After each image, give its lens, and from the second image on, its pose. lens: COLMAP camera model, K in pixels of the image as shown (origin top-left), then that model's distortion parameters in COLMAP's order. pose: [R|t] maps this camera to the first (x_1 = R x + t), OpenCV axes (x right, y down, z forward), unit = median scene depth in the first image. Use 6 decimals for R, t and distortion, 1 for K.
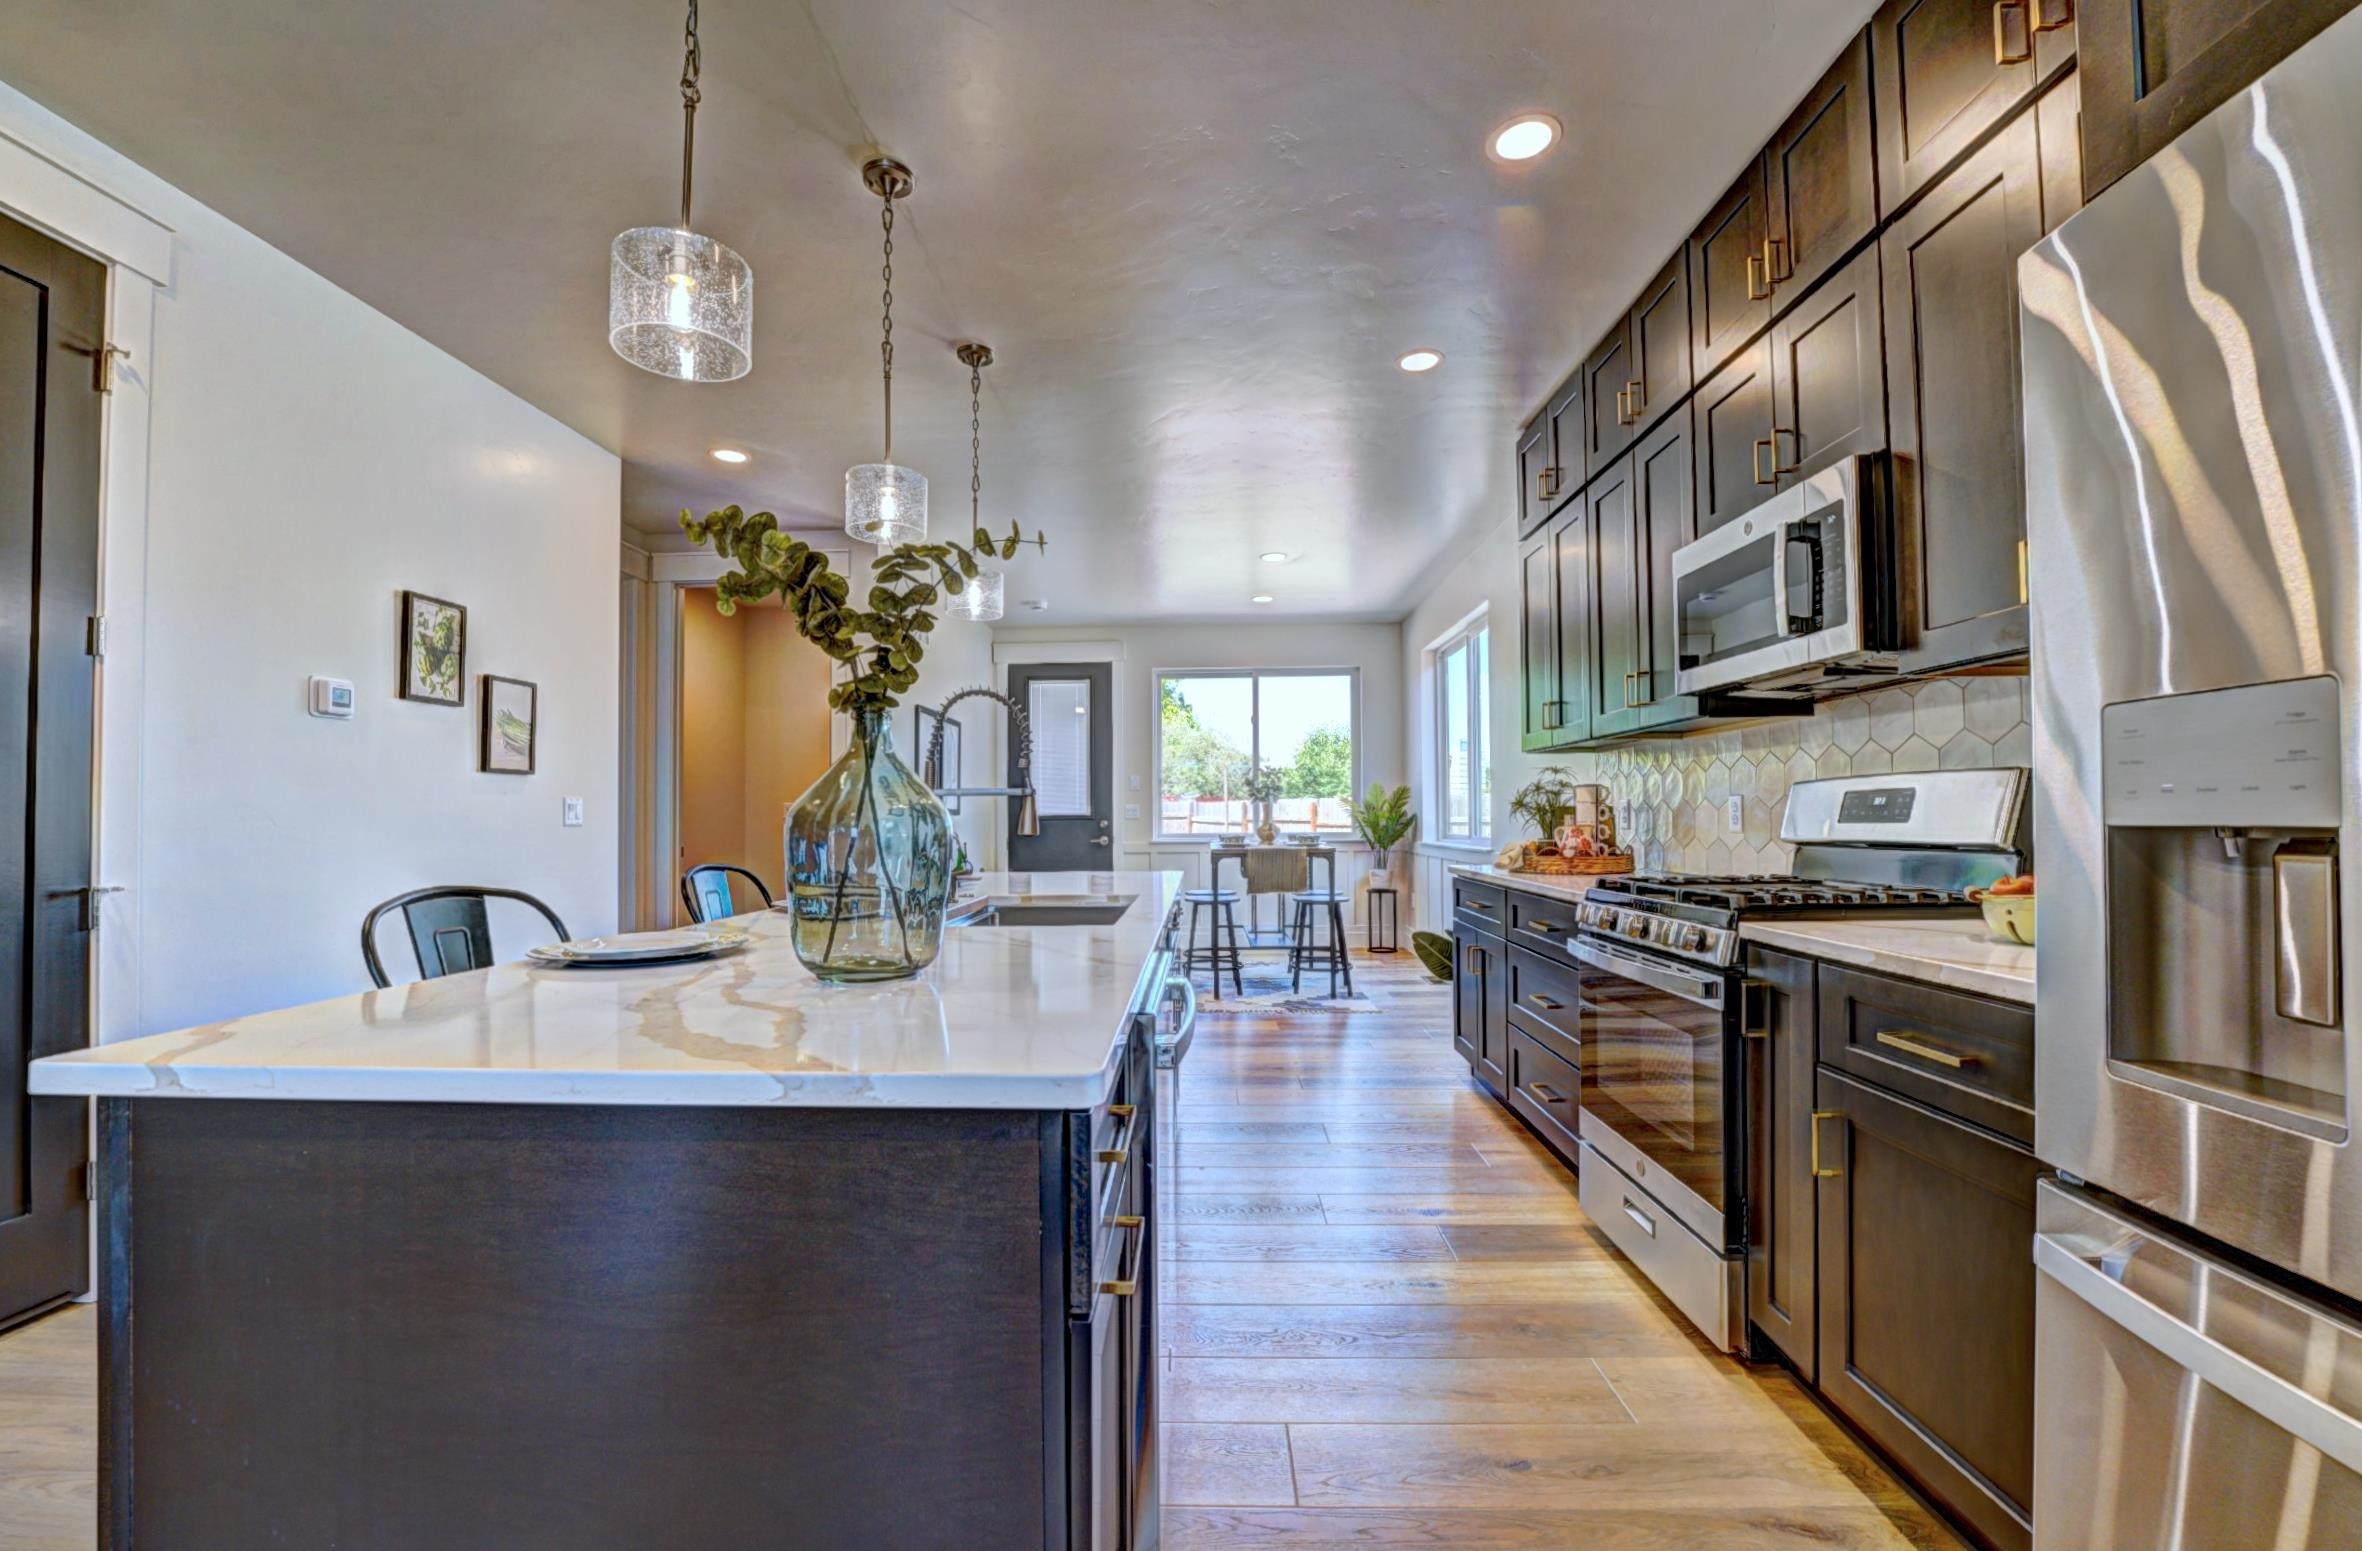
lens RADIAL K [[984.0, 0, 1170.9], [0, 984.0, 799.1], [0, 0, 1]] dist [-0.025671, 0.000055]
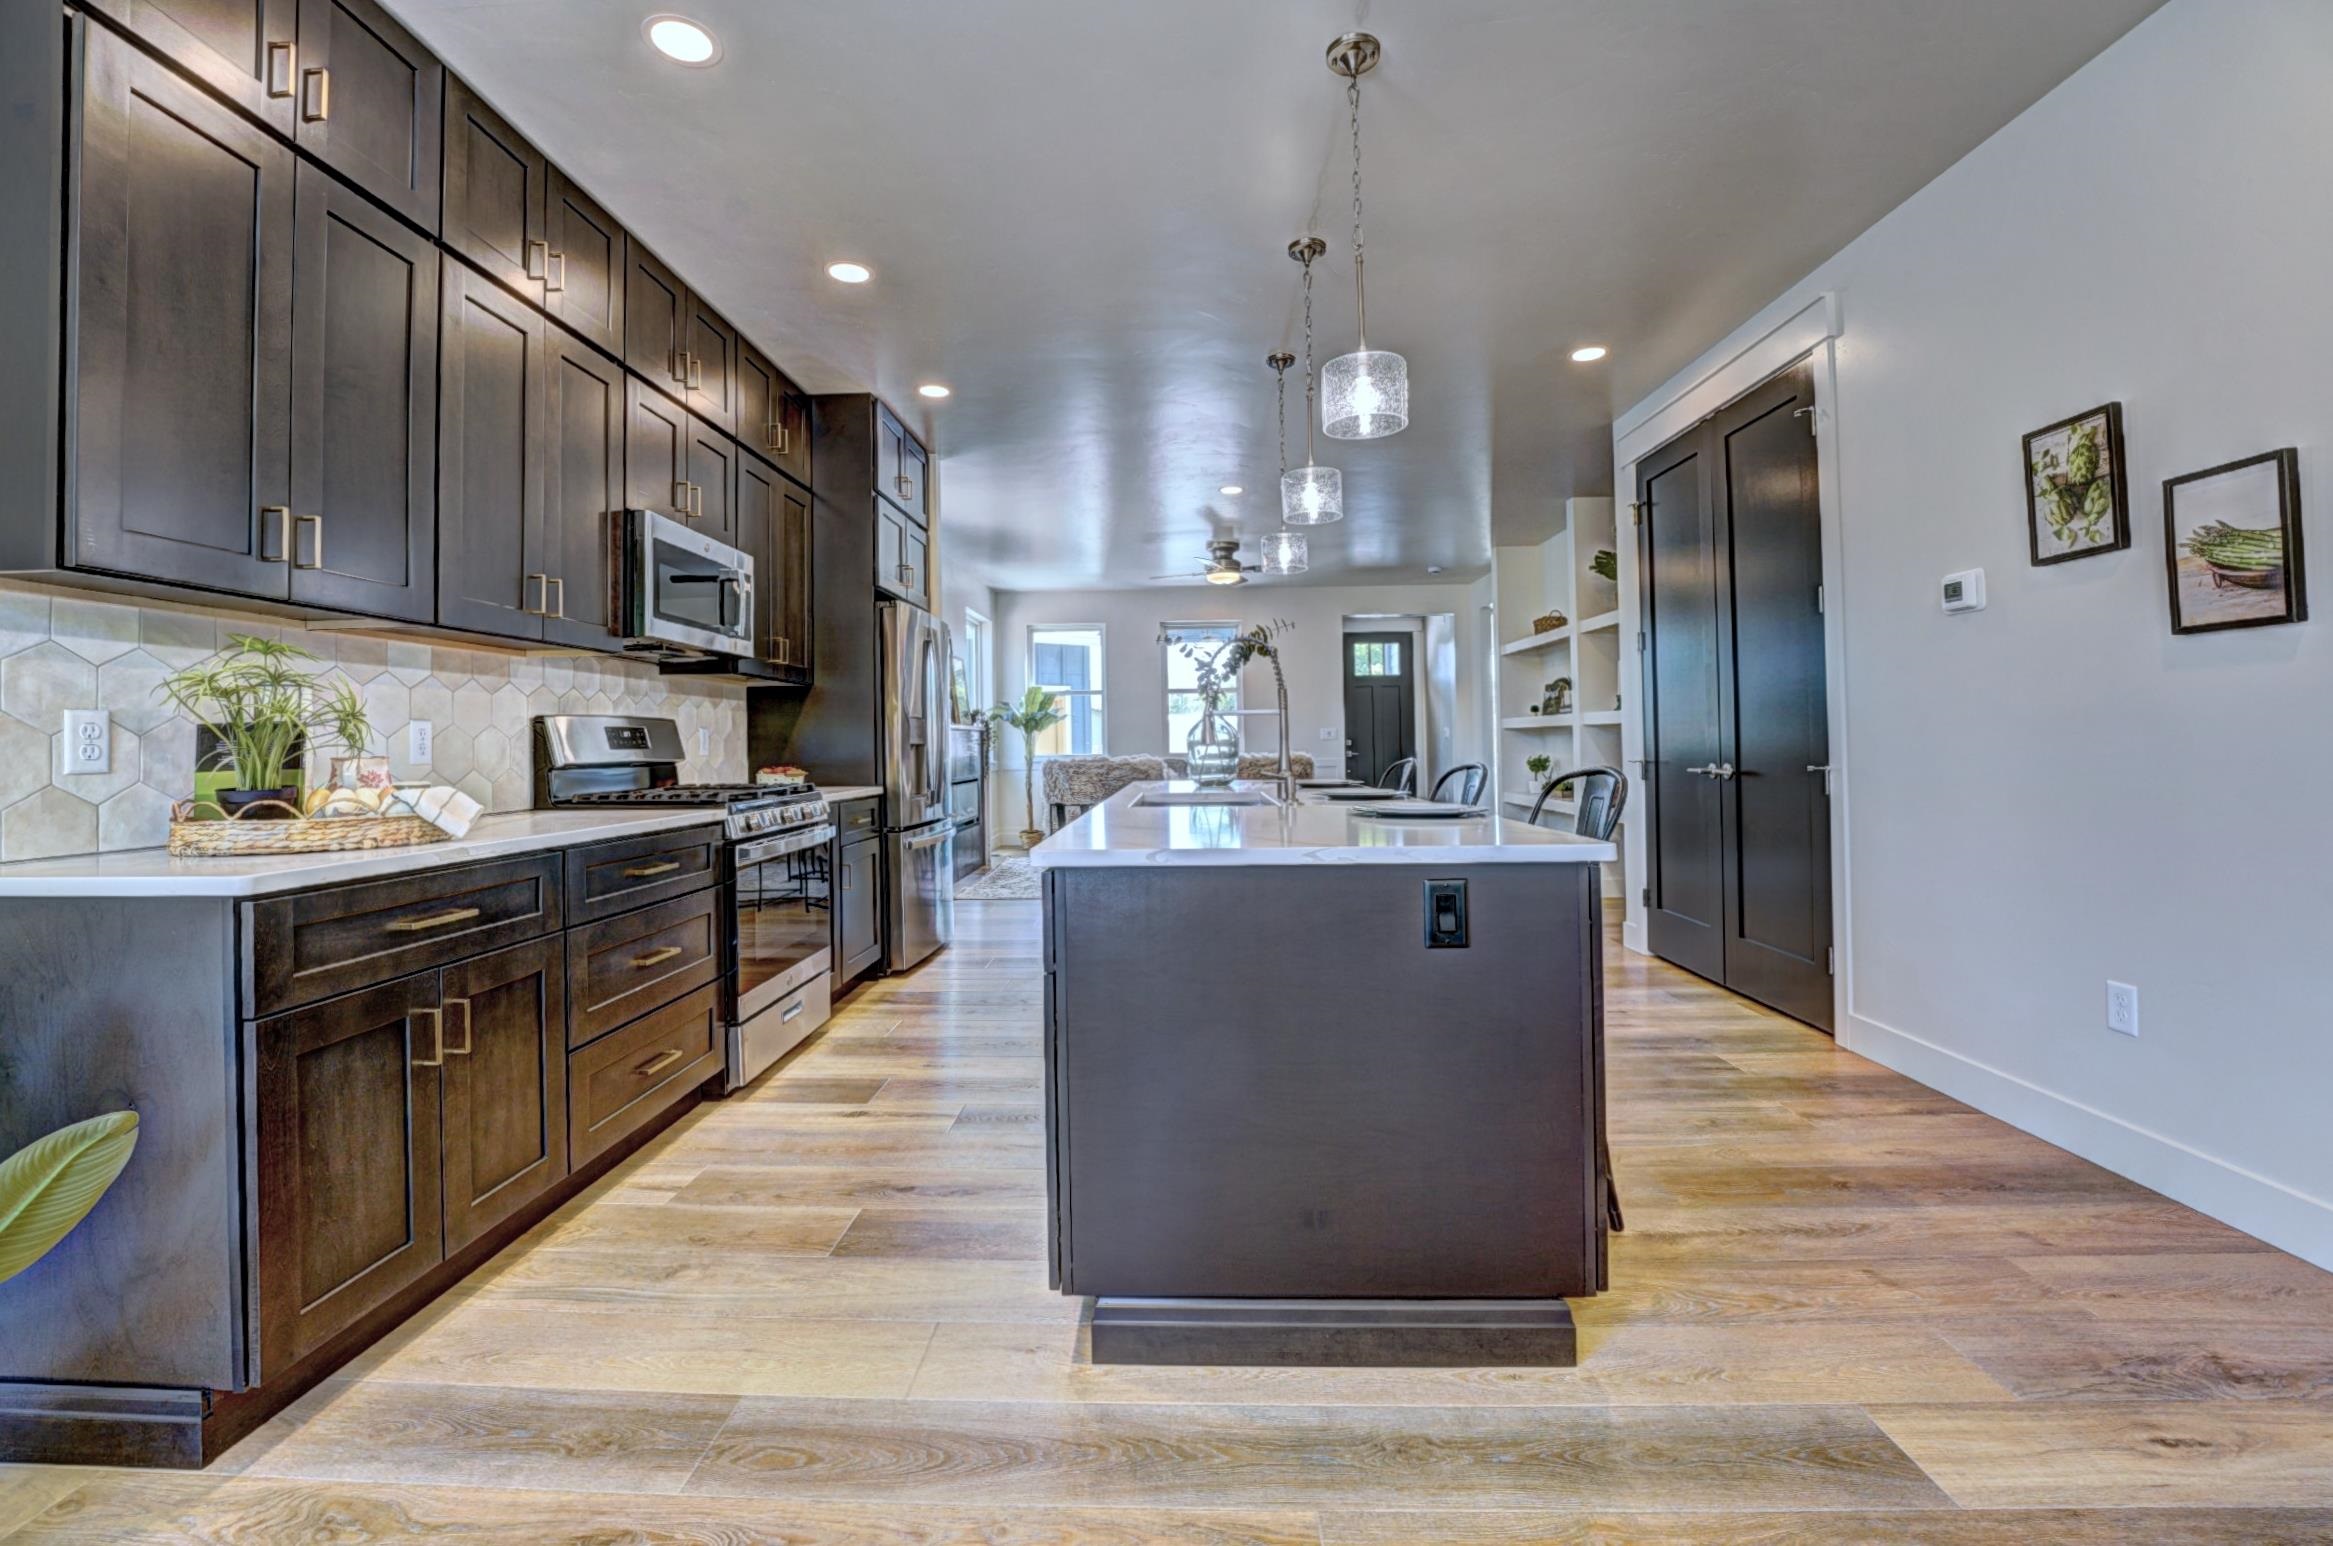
lens RADIAL K [[981.7, 0, 1154.0], [0, 981.7, 729.8], [0, 0, 1]] dist [-0.026121, -0.000374]
pose [[-0.999866, 0.016367, -0.000725, -0.036093], [0.016382, 0.999349, -0.032151, 0.038013], [0.000199, -0.032159, -0.999483, 1.426777]]
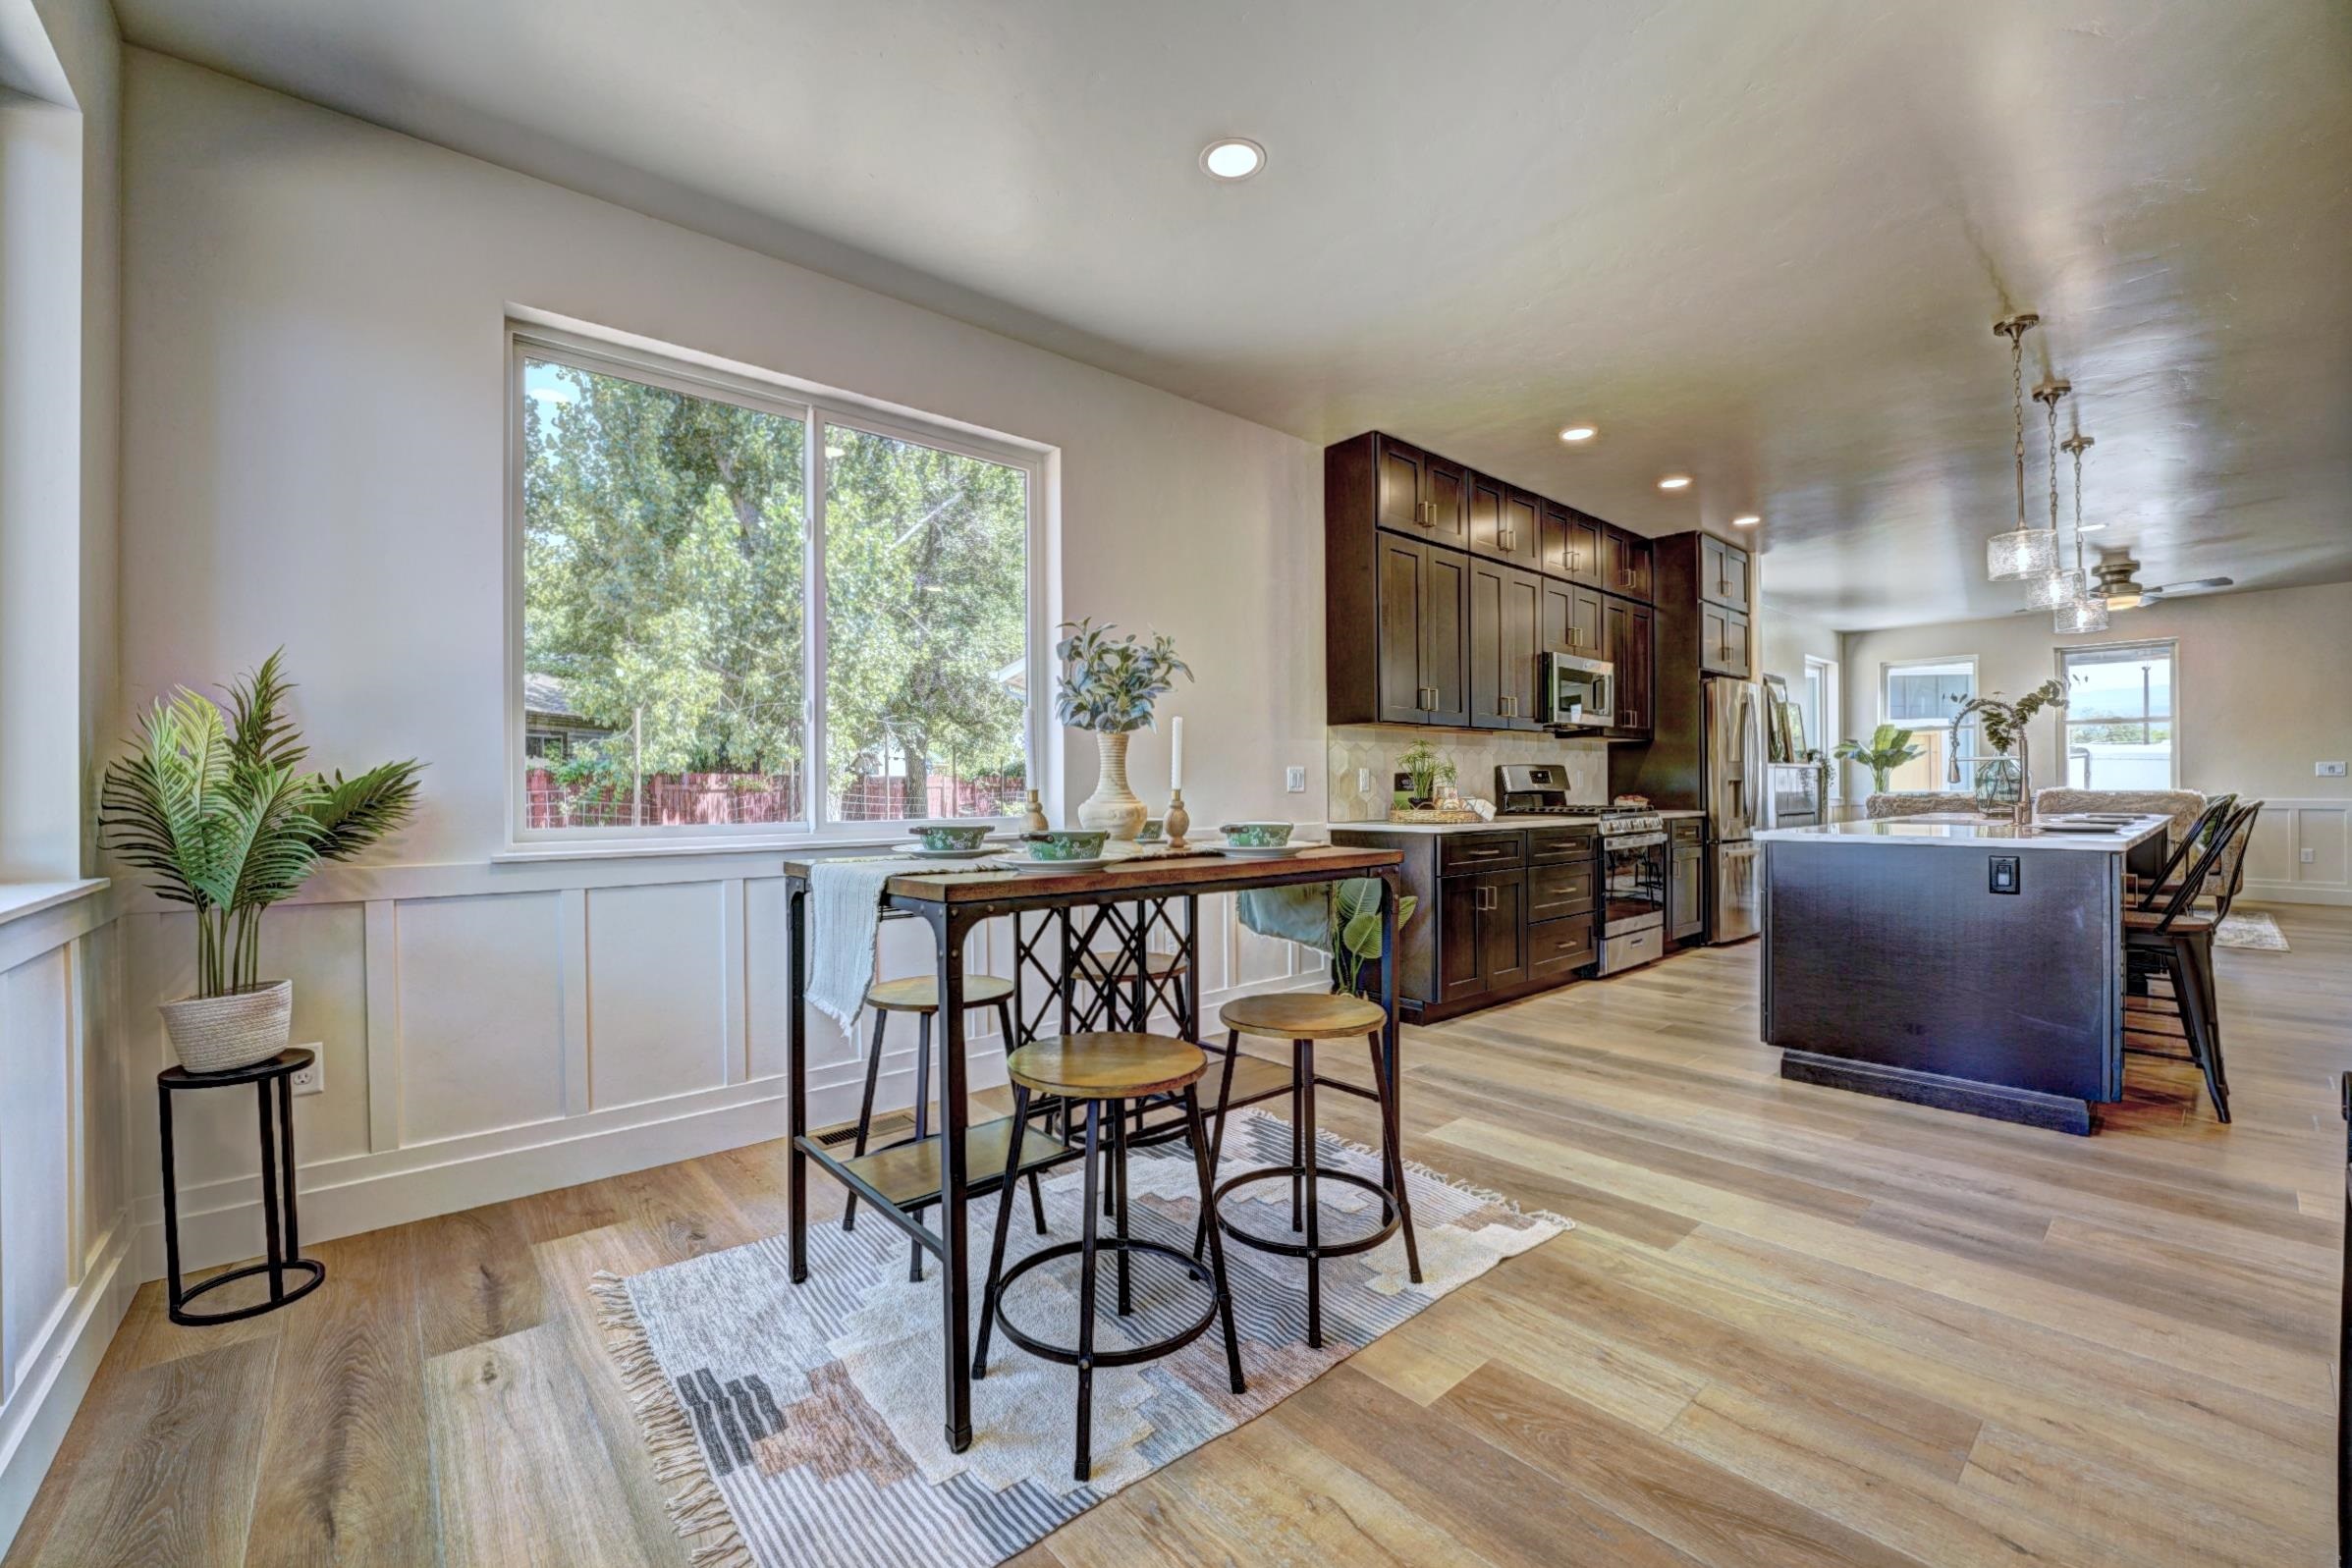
lens RADIAL K [[952.5, 0, 1170.7], [0, 952.5, 795.2], [0, 0, 1]] dist [-0.018672, 0.000027]
pose [[-0.686429, 0.003151, 0.727190, -0.245356], [-0.002659, 0.999973, -0.006844, 0.049170], [-0.727192, -0.006631, -0.686402, 1.983315]]
